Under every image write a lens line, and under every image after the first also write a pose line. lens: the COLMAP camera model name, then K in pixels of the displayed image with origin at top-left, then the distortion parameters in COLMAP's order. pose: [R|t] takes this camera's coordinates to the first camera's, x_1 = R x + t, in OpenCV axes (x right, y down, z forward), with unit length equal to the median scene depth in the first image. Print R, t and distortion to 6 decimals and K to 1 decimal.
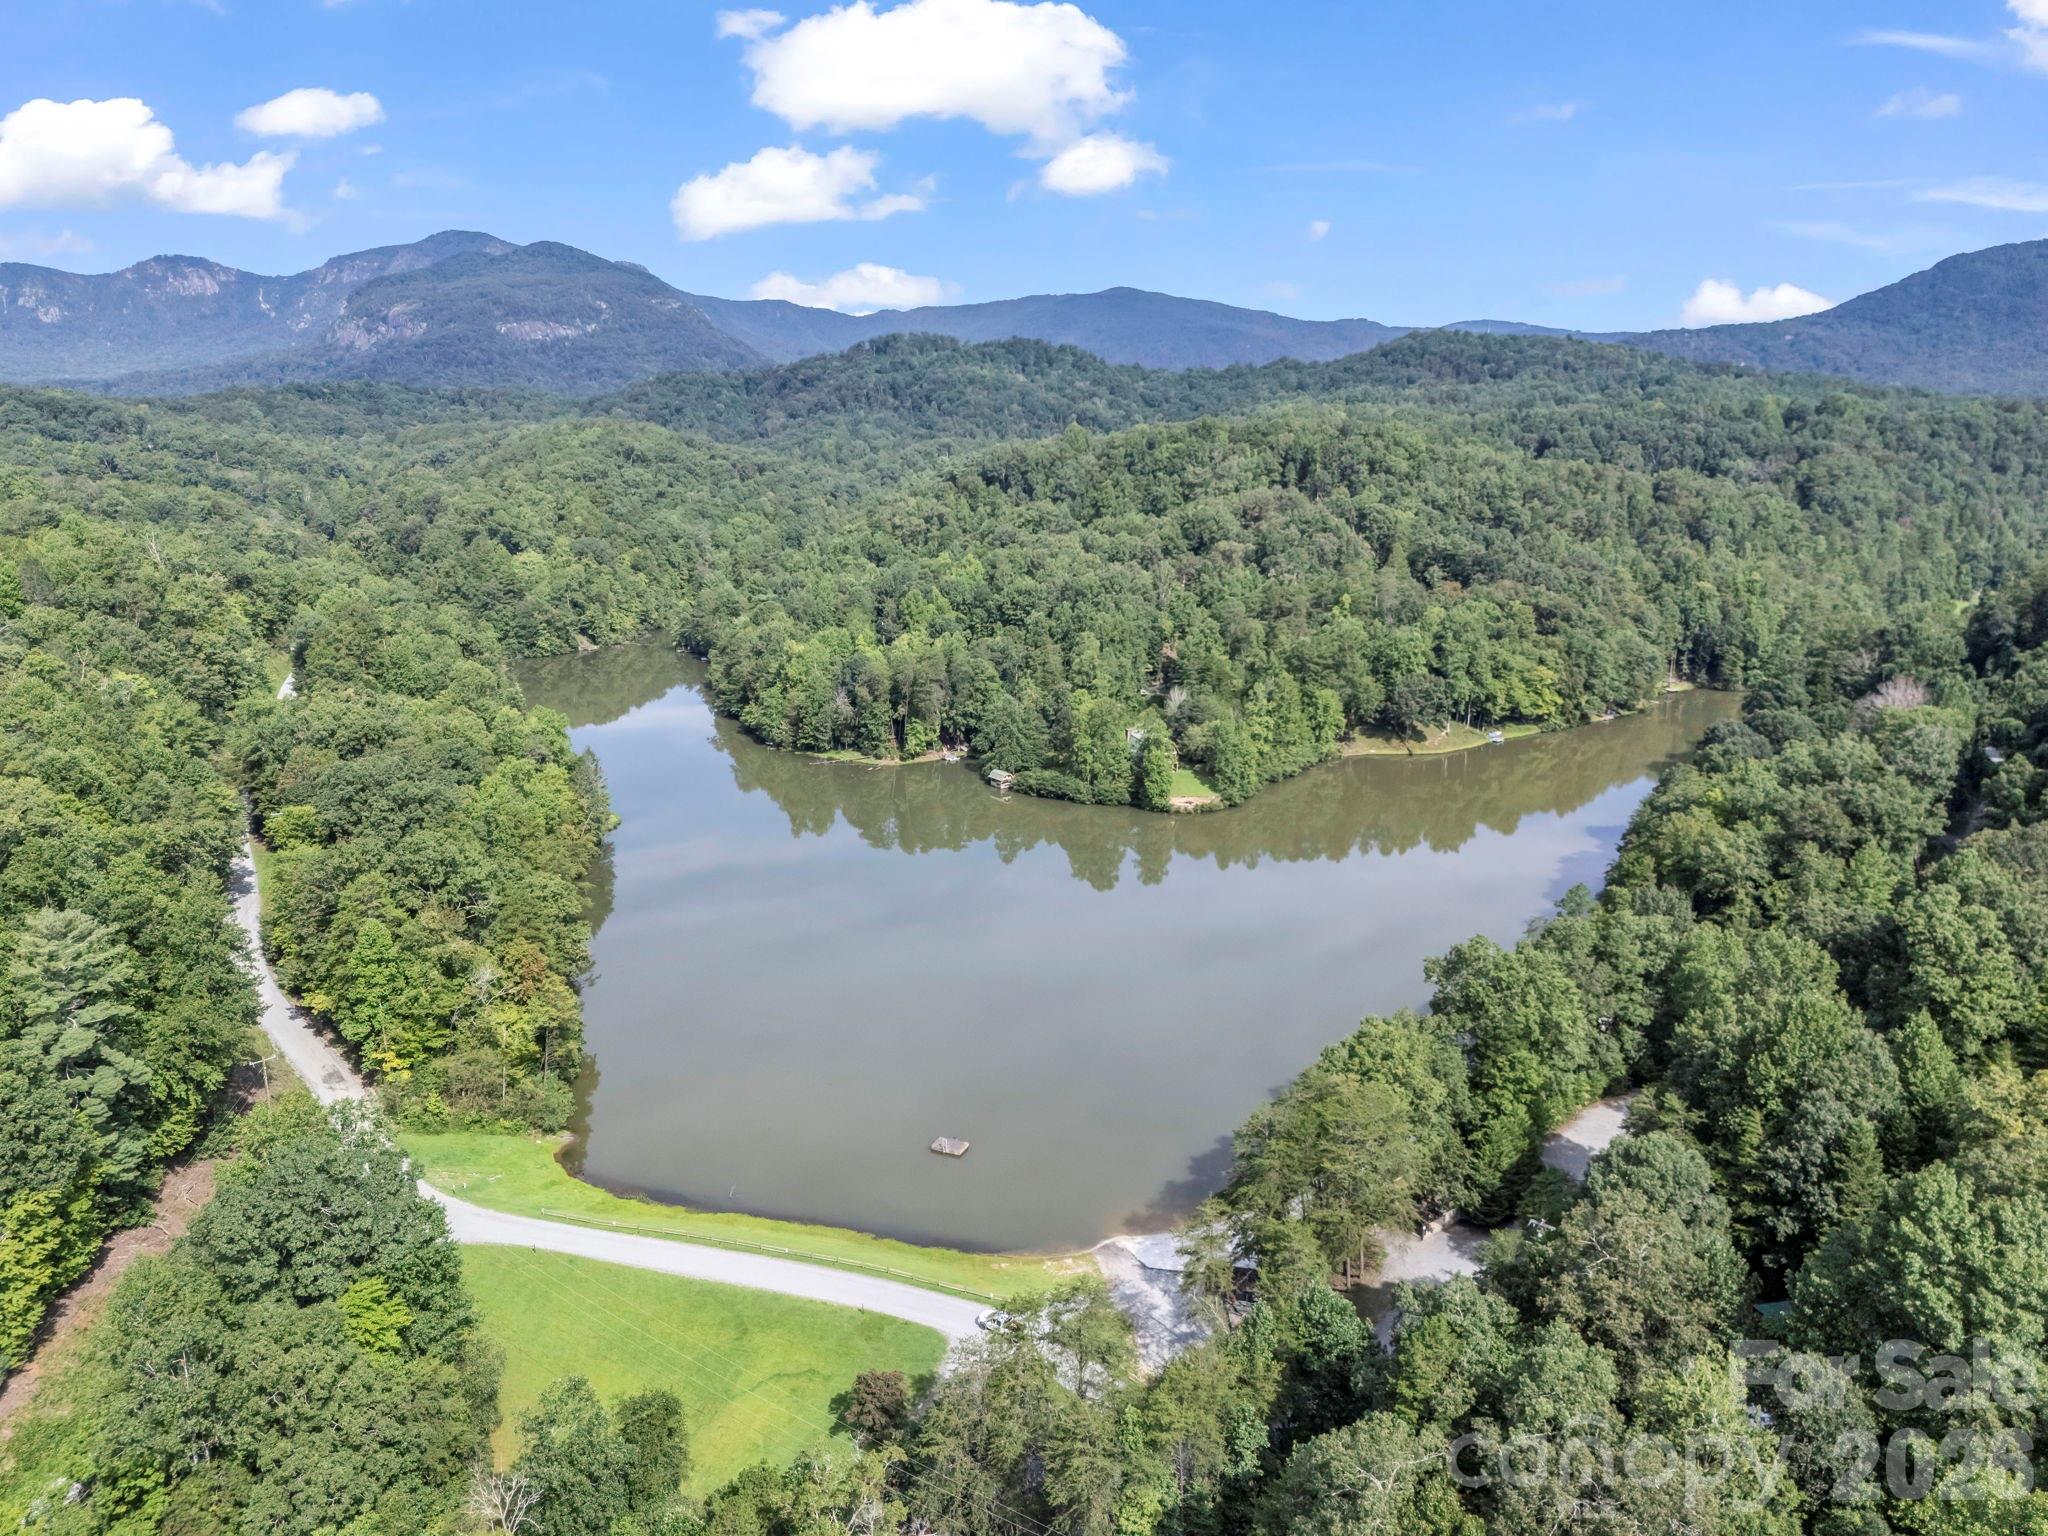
lens RADIAL K [[1515.2, 0, 1022.8], [0, 1515.2, 768.2], [0, 0, 1]] dist [0.006874, 0.000296]
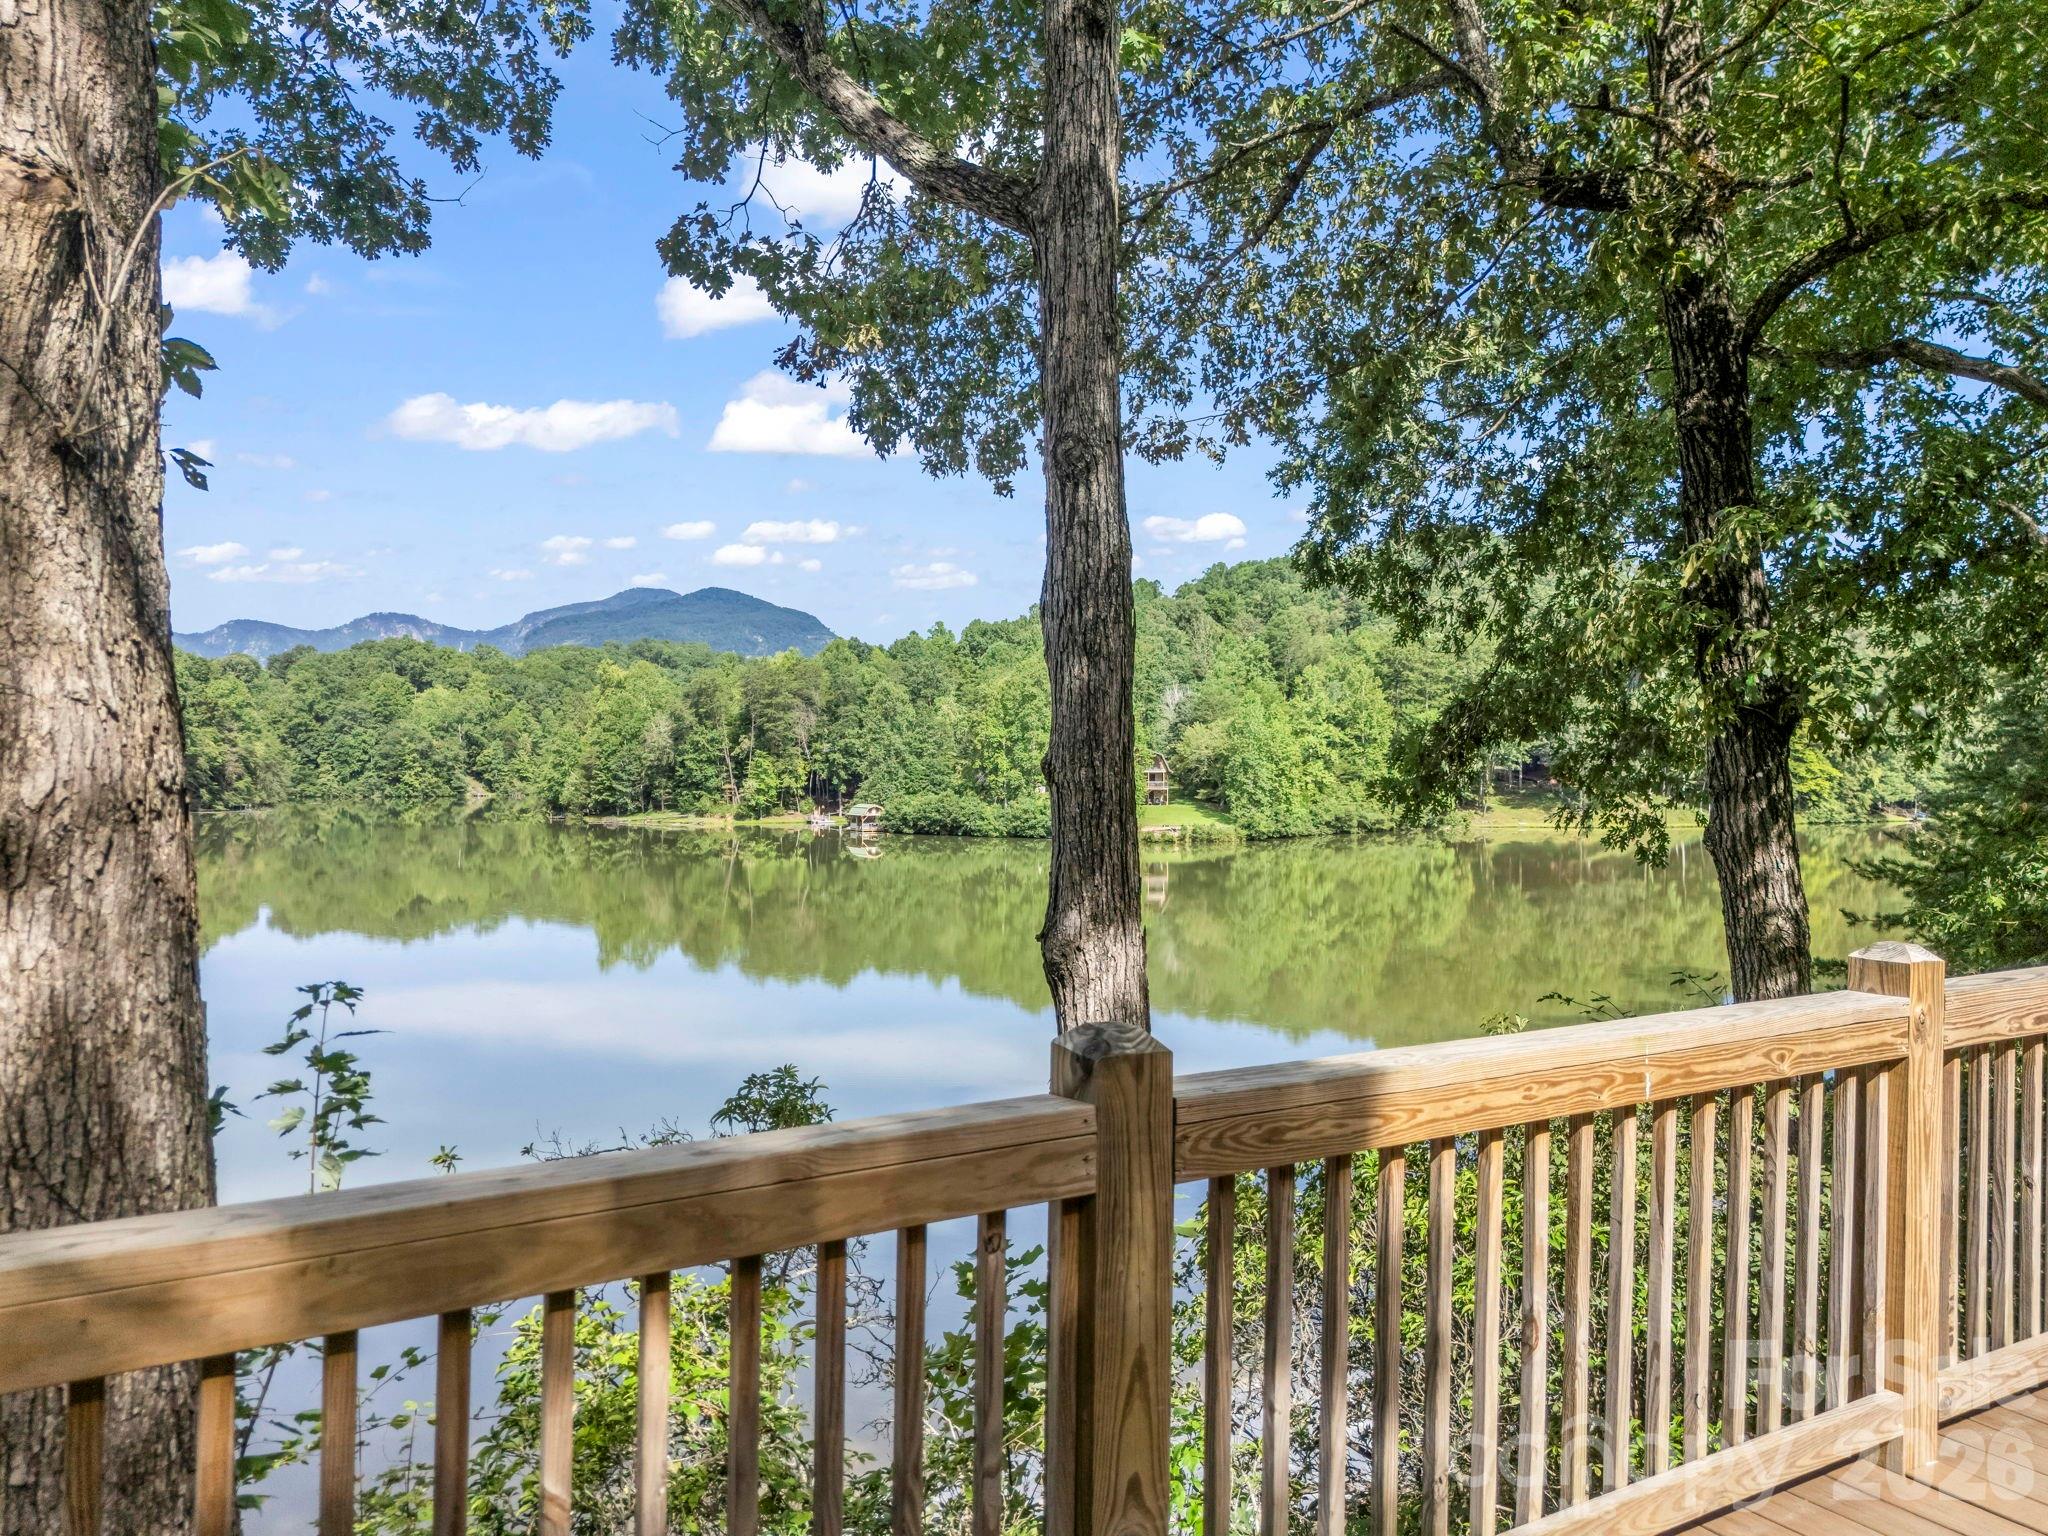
lens RADIAL K [[1515.2, 0, 1025.6], [0, 1515.2, 767.0], [0, 0, 1]] dist [0.006874, 0.000296]
pose [[0.994500, -0.002378, -0.104713, 0.099822], [-0.021763, 0.973232, -0.228794, 0.111056], [0.102454, 0.229814, 0.967827, 0.402887]]
